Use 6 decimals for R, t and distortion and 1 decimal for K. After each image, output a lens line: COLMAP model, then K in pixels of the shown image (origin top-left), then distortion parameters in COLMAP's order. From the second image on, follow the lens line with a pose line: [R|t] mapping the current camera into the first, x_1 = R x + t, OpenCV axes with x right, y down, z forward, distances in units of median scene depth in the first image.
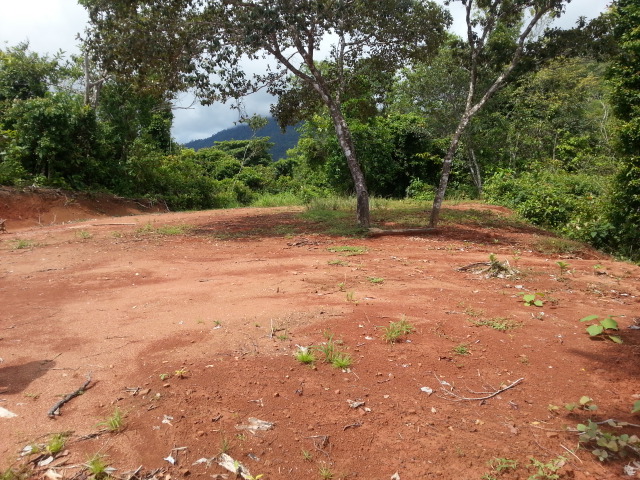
lens RADIAL K [[524.8, 0, 311.6], [0, 524.8, 235.9], [0, 0, 1]] dist [0.004242, -0.002861]
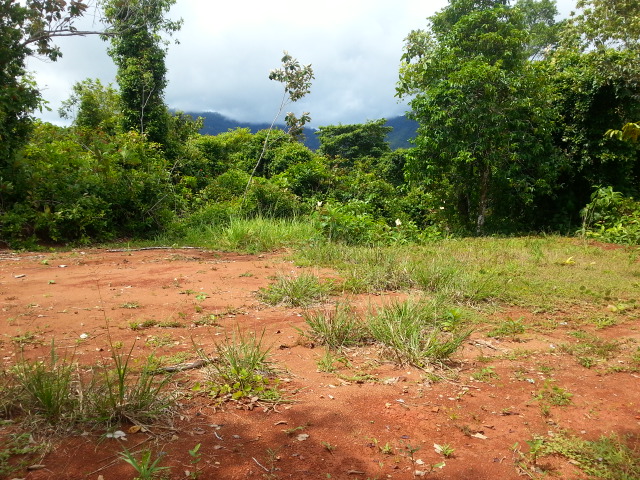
lens RADIAL K [[524.8, 0, 311.6], [0, 524.8, 235.9], [0, 0, 1]] dist [0.004242, -0.002861]
pose [[0.962154, 0.061777, -0.265413, 0.073159], [-0.057490, 0.998060, 0.023901, -0.064335], [0.266375, -0.007738, 0.963839, 0.483854]]
